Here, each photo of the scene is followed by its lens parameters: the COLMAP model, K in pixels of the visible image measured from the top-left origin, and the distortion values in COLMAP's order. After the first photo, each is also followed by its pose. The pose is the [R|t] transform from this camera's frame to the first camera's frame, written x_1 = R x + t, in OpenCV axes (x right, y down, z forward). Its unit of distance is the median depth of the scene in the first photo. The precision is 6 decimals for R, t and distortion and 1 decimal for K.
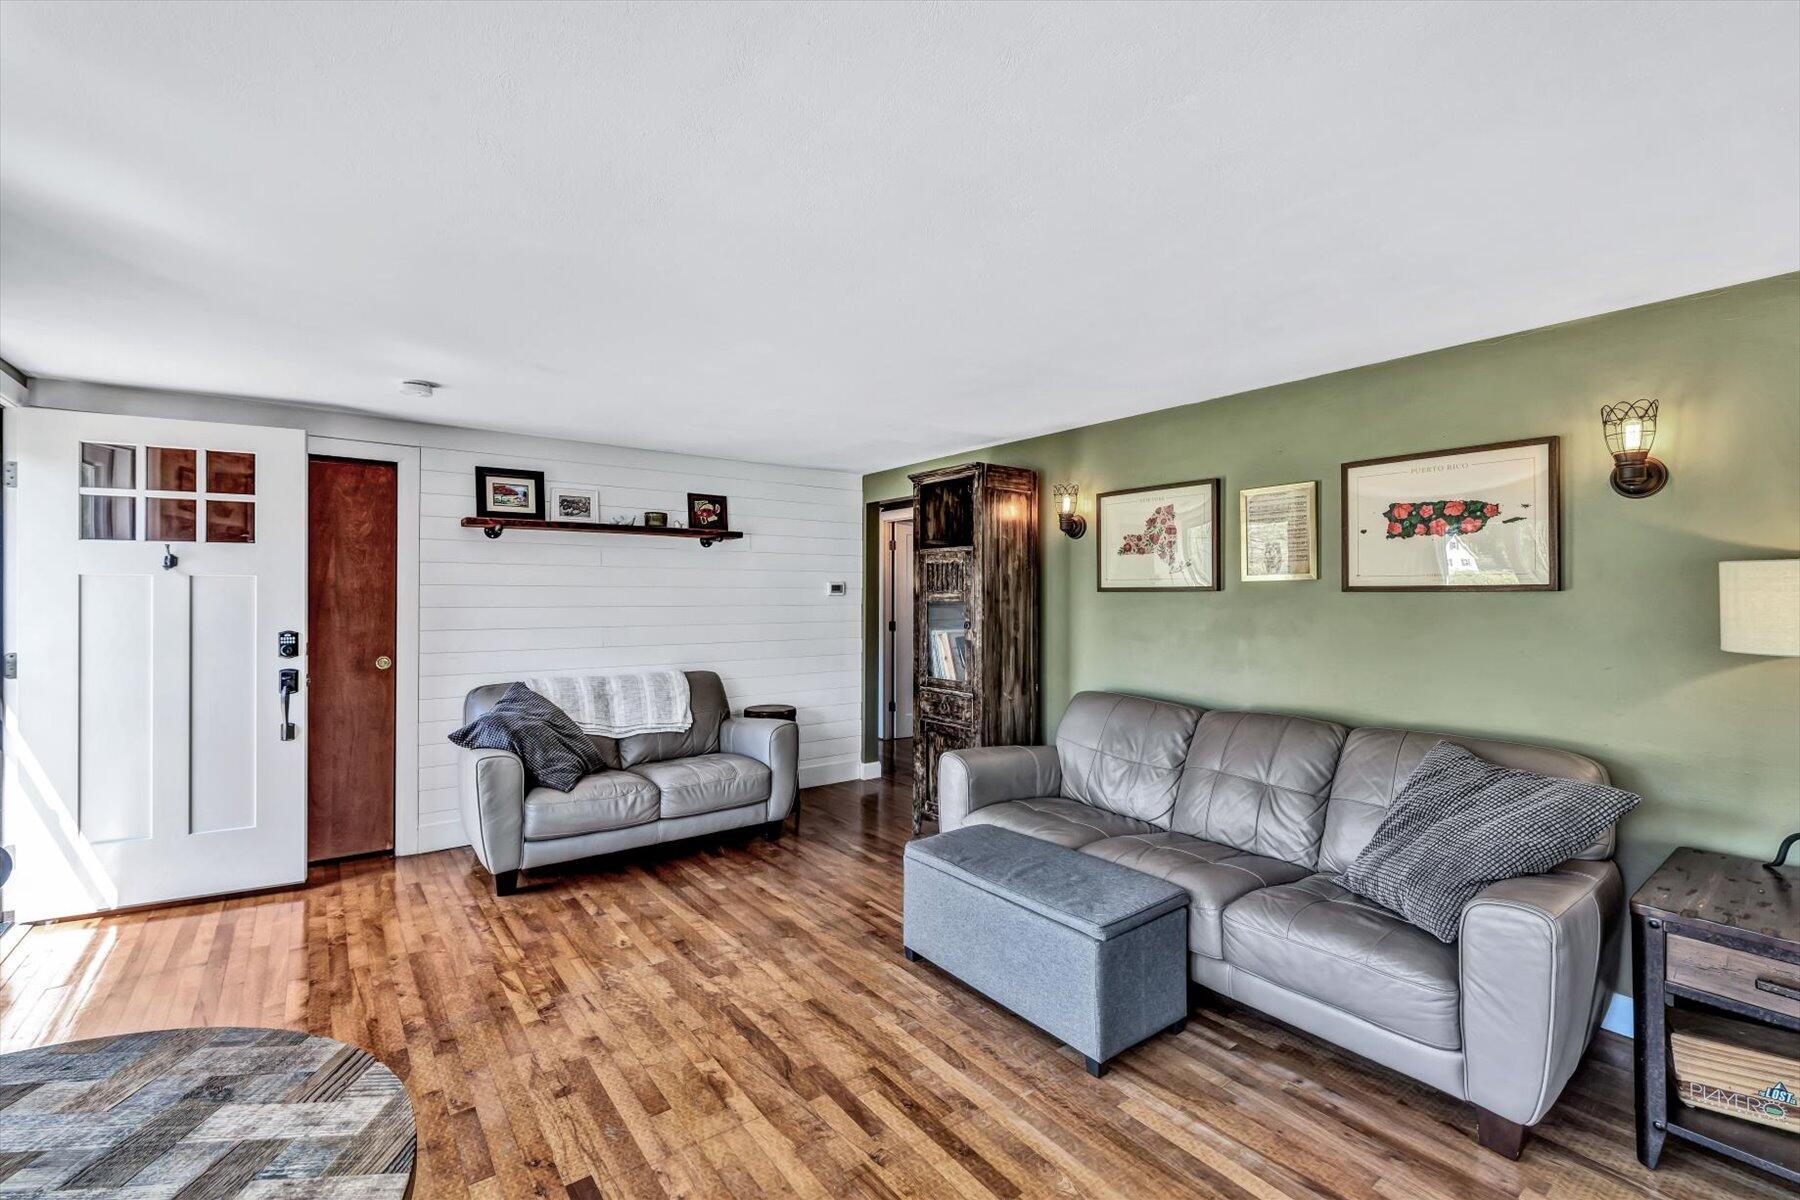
lens RADIAL K [[775.4, 0, 894.5], [0, 775.4, 589.5], [0, 0, 1]] dist [-0.000393, 0.000269]
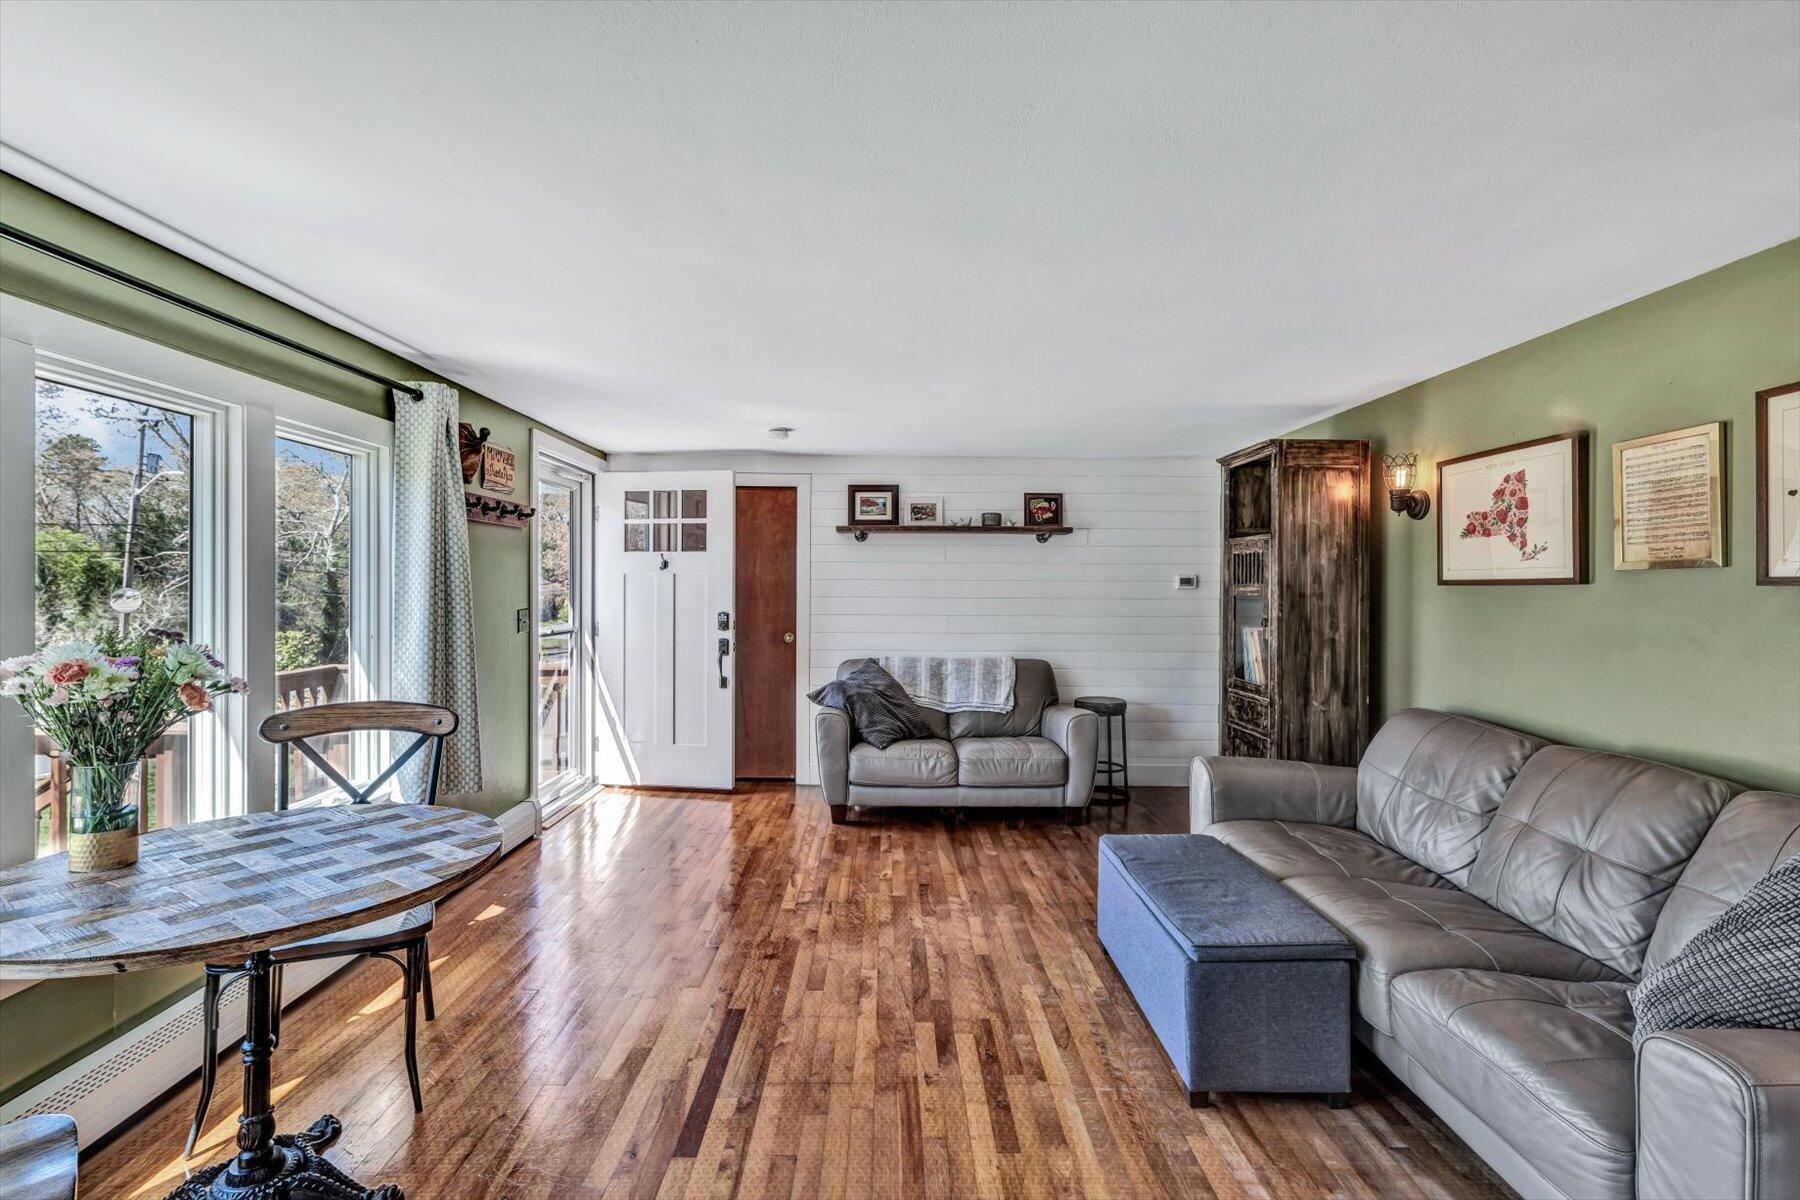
lens RADIAL K [[789.7, 0, 893.9], [0, 789.7, 585.0], [0, 0, 1]] dist [0.000224, 0.000202]
pose [[0.804012, 0.000850, -0.594612, 0.326622], [0.000564, 0.999997, 0.002192, 0.000609], [0.594612, -0.002098, 0.804010, 0.016222]]
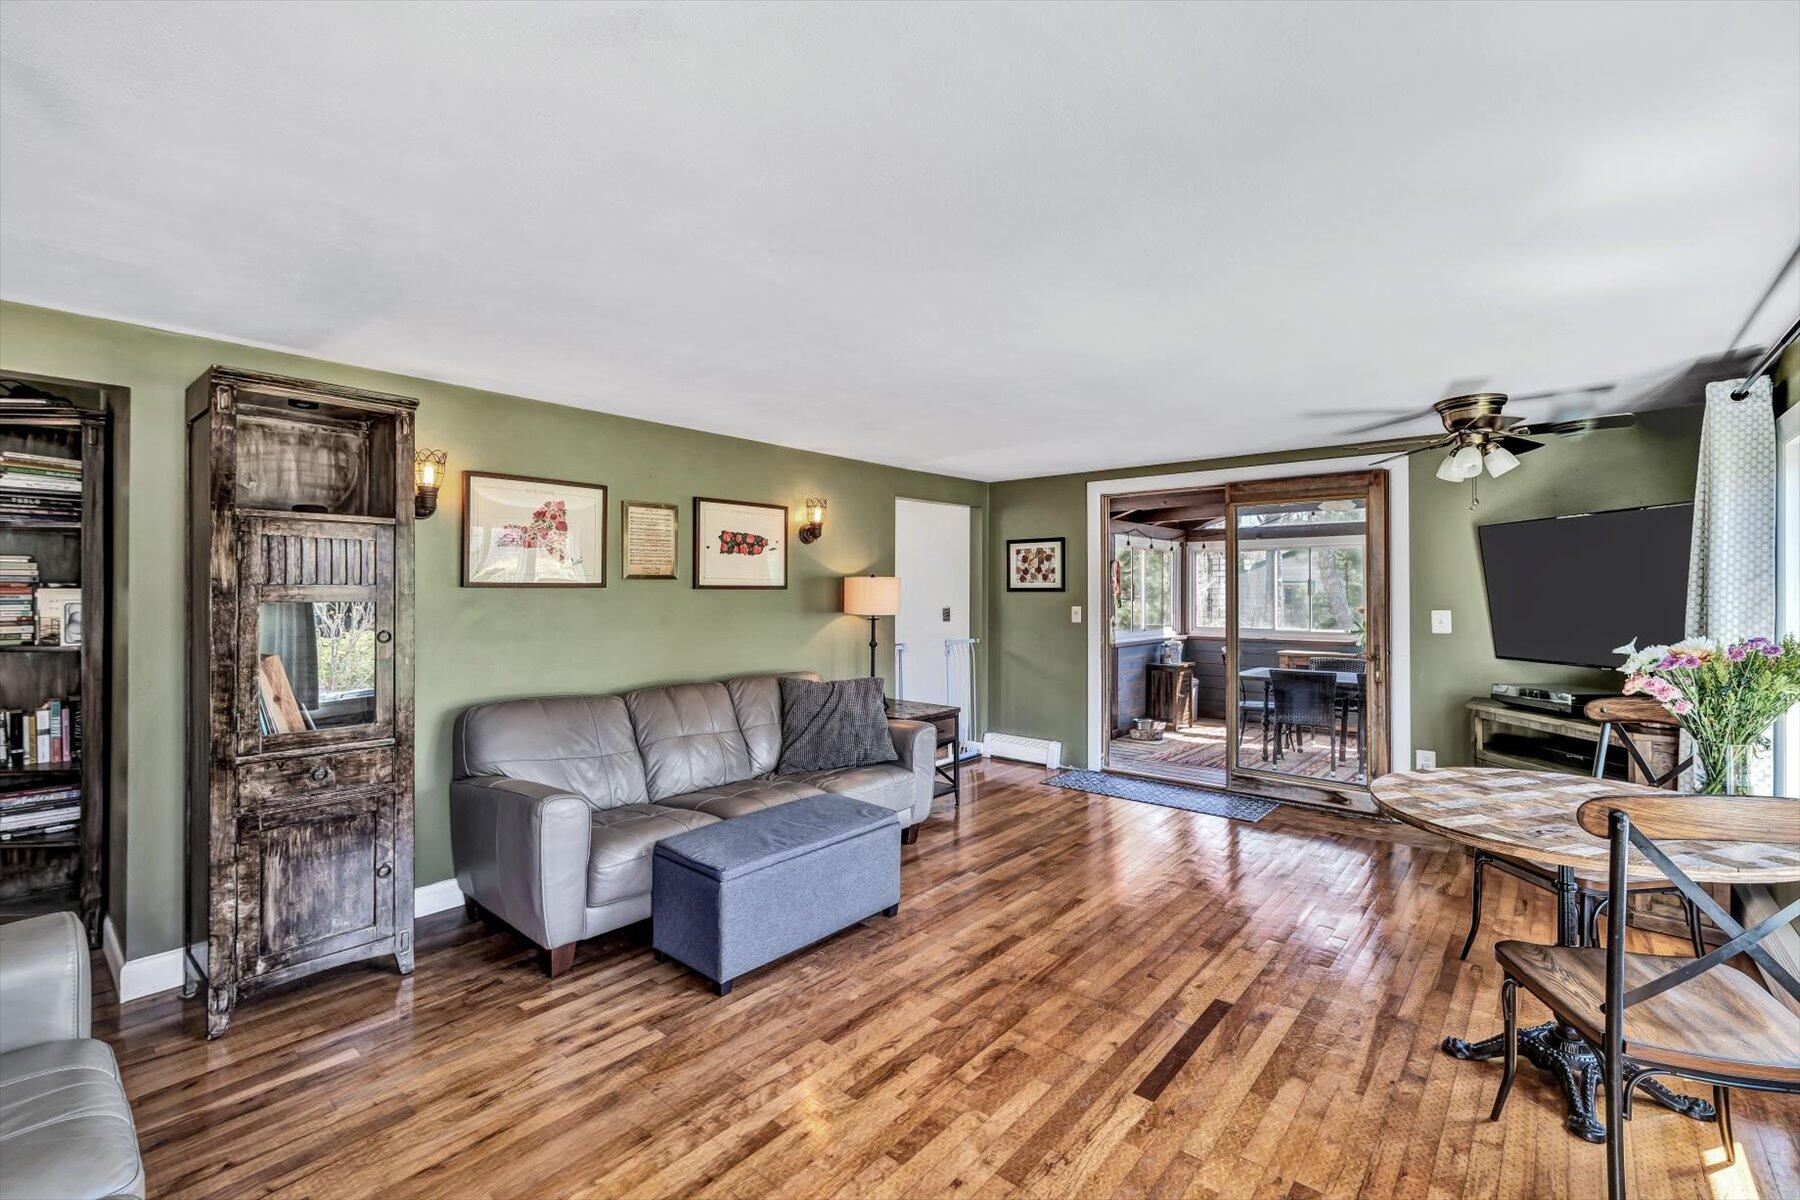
lens RADIAL K [[775.4, 0, 894.5], [0, 775.4, 589.5], [0, 0, 1]] dist [-0.000393, 0.000269]
pose [[-0.212277, 0.003065, 0.977205, -0.726943], [-0.006666, 0.999967, -0.004584, 0.006708], [-0.977187, -0.007487, -0.212249, 0.802680]]
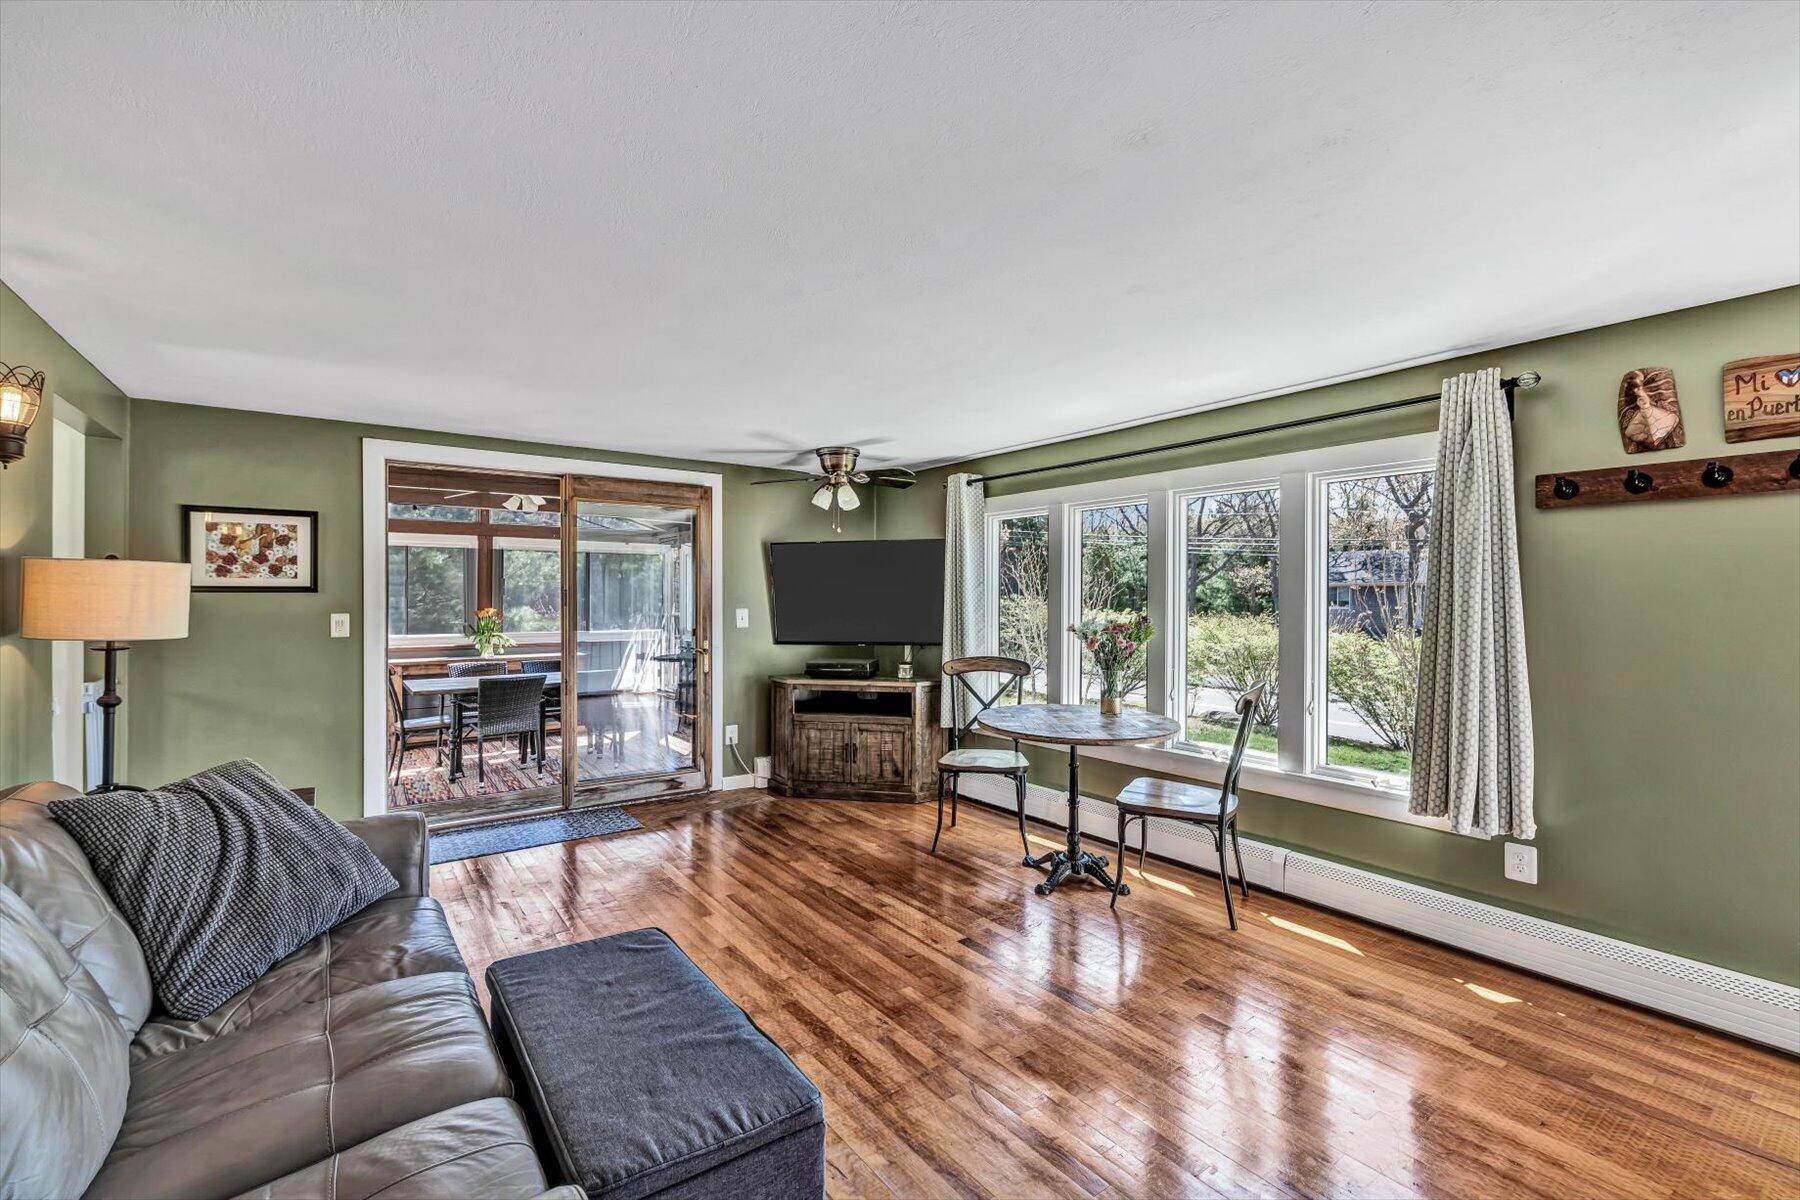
lens RADIAL K [[775.4, 0, 894.5], [0, 775.4, 589.5], [0, 0, 1]] dist [-0.000393, 0.000269]
pose [[-0.999916, -0.001481, 0.012893, -0.045272], [-0.001657, 0.999906, -0.013623, 0.010975], [-0.012871, -0.013643, -0.999824, 1.195326]]
